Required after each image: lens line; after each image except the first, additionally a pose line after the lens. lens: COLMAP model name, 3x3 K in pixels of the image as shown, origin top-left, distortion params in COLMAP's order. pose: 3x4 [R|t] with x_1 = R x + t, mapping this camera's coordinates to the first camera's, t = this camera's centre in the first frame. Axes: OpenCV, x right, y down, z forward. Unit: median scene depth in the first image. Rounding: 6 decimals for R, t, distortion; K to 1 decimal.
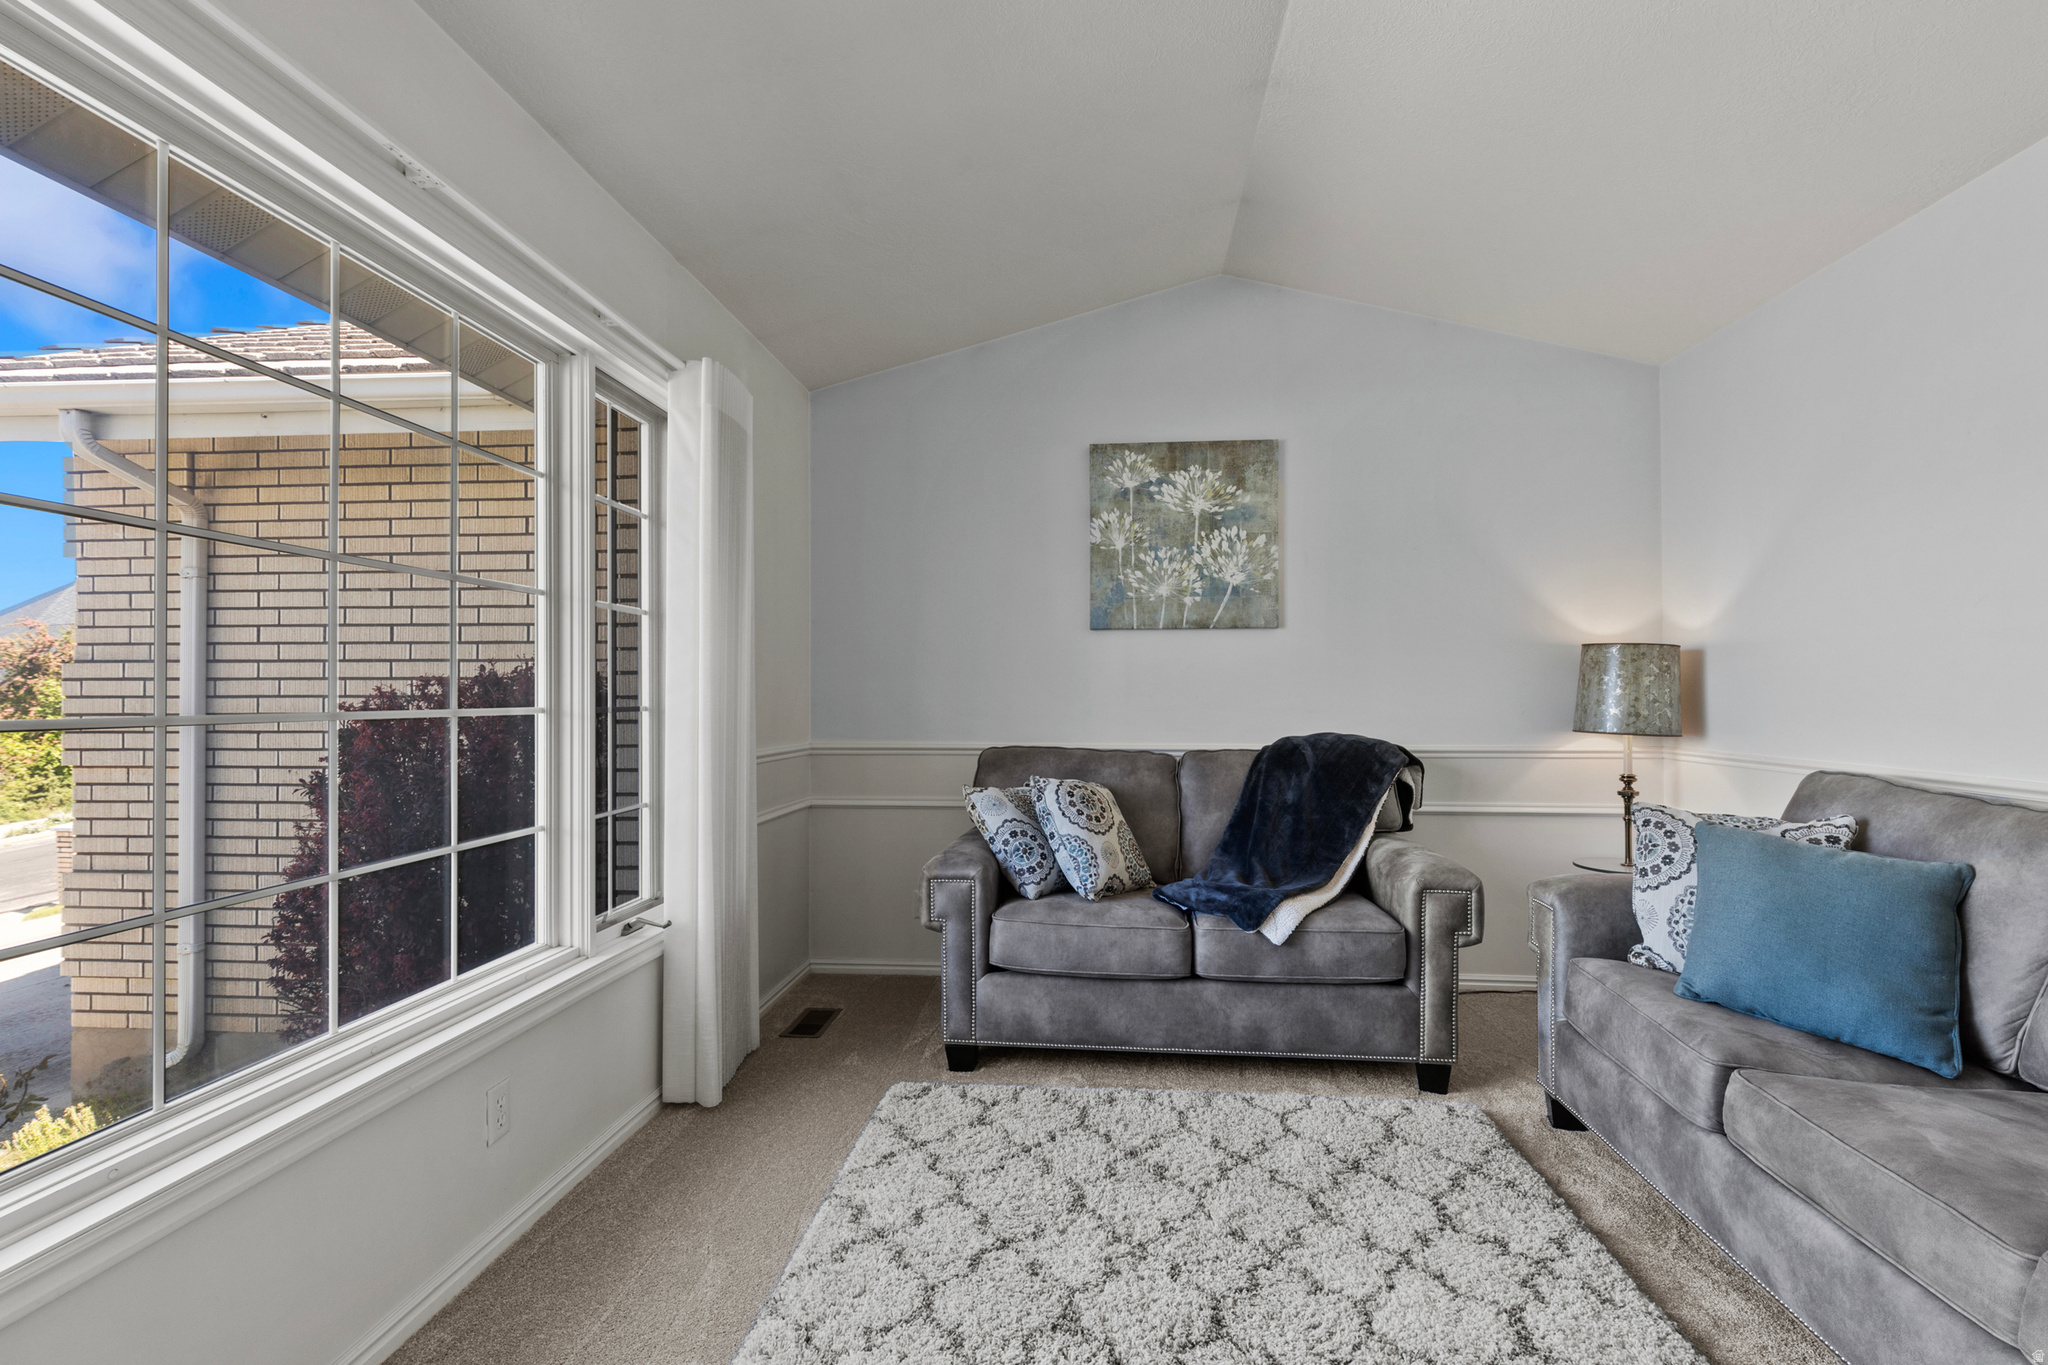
lens RADIAL K [[935.5, 0, 1009.0], [0, 935.5, 689.7], [0, 0, 1]] dist [0.002220, -0.000828]
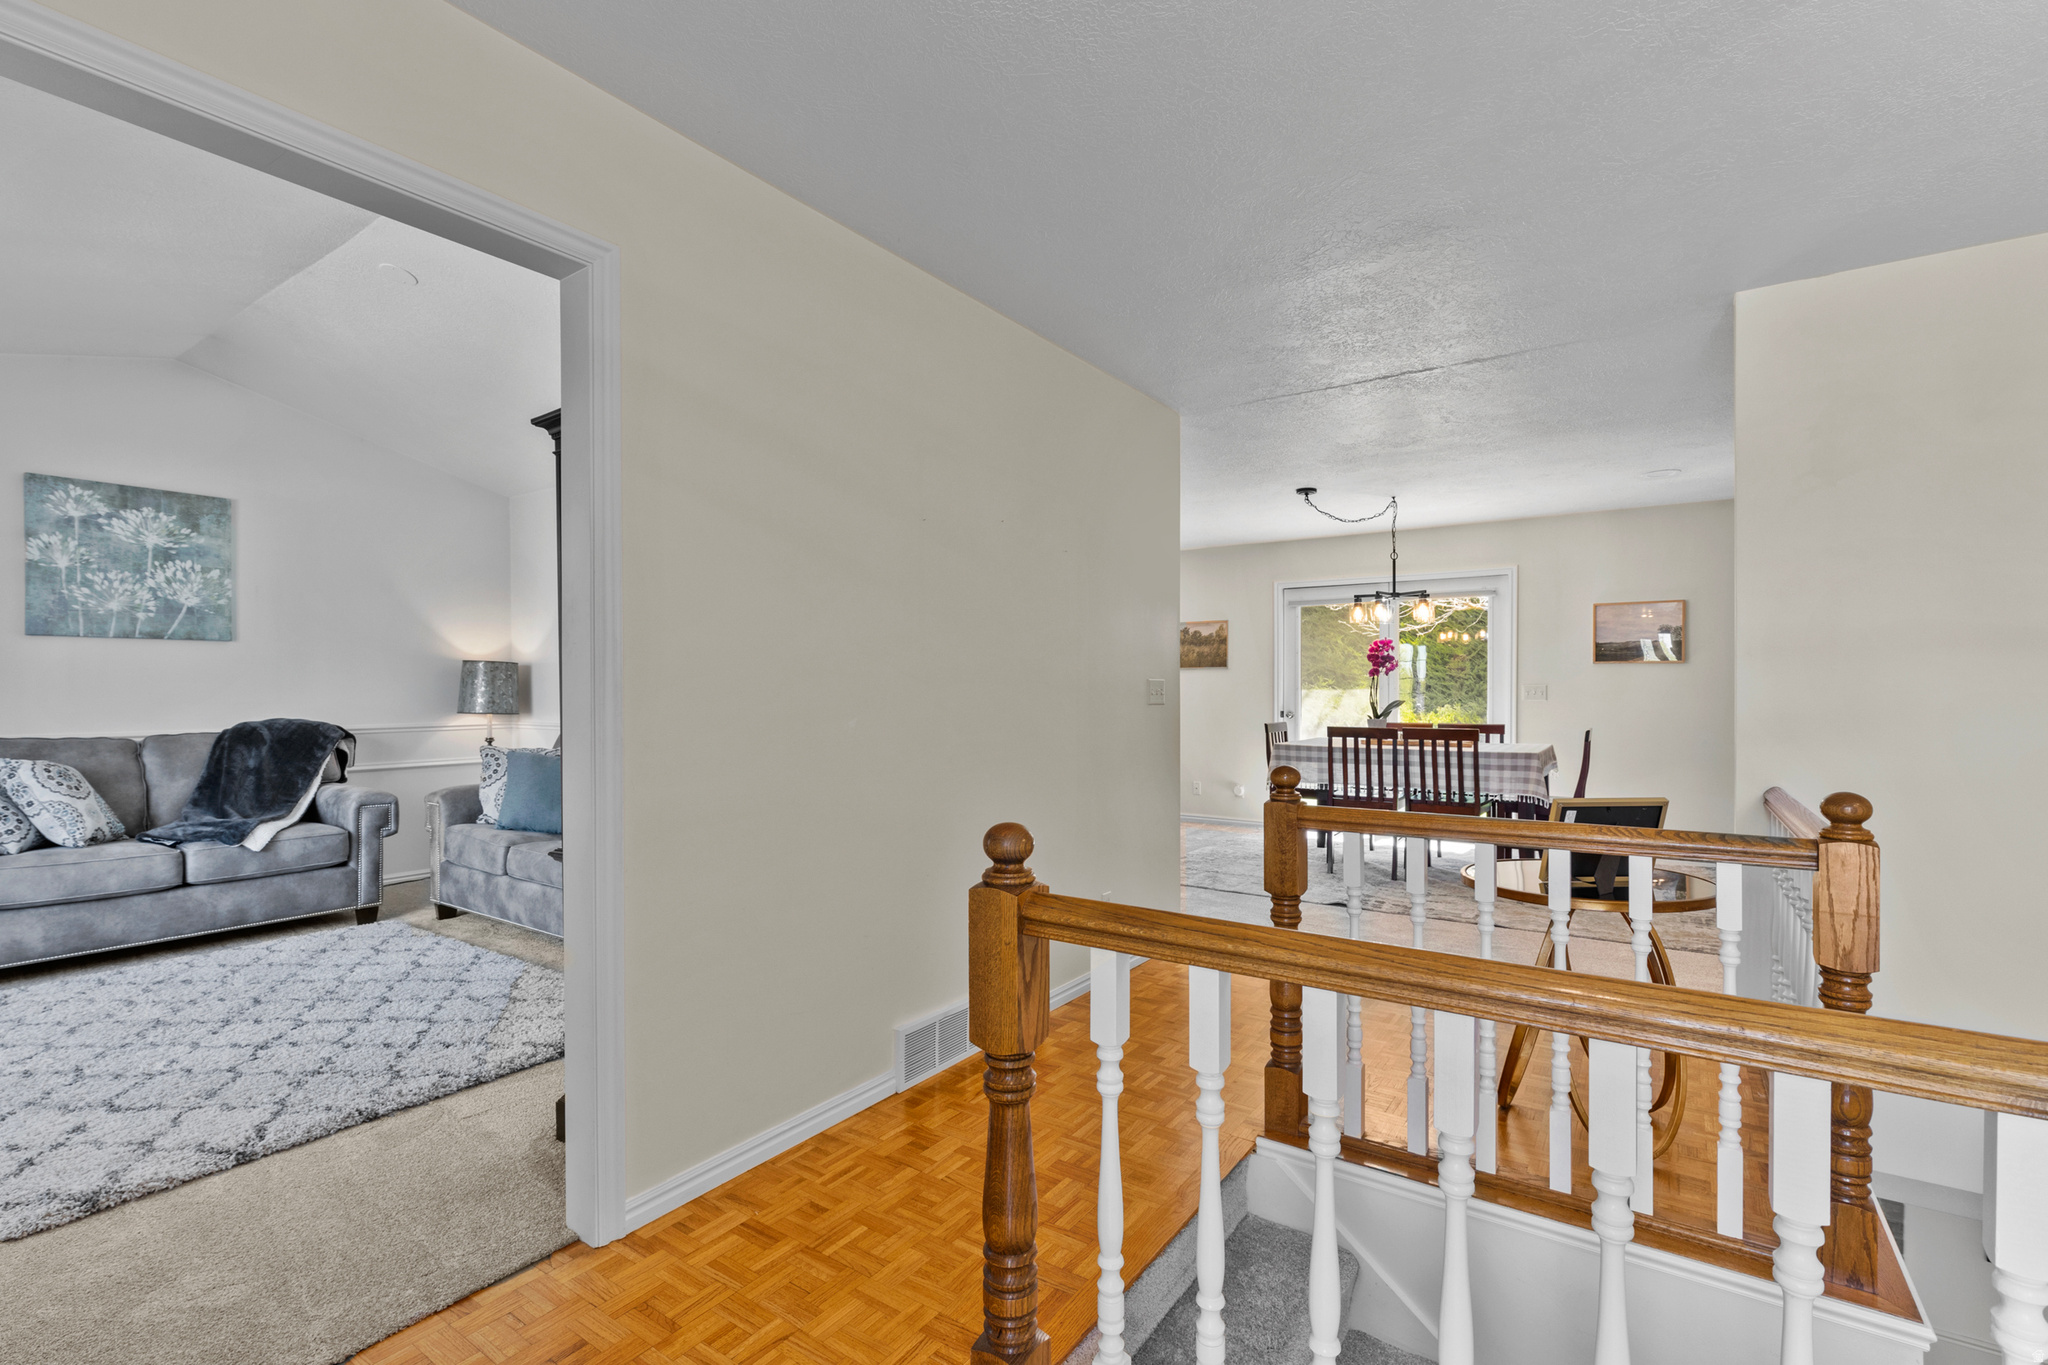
lens RADIAL K [[912.1, 0, 1020.5], [0, 912.1, 691.3], [0, 0, 1]] dist [0.001311, 0.000289]
pose [[0.480619, -0.003358, 0.876923, -0.423032], [-0.003570, 0.999977, 0.005786, -0.008532], [-0.876922, -0.005911, 0.480596, -0.824601]]
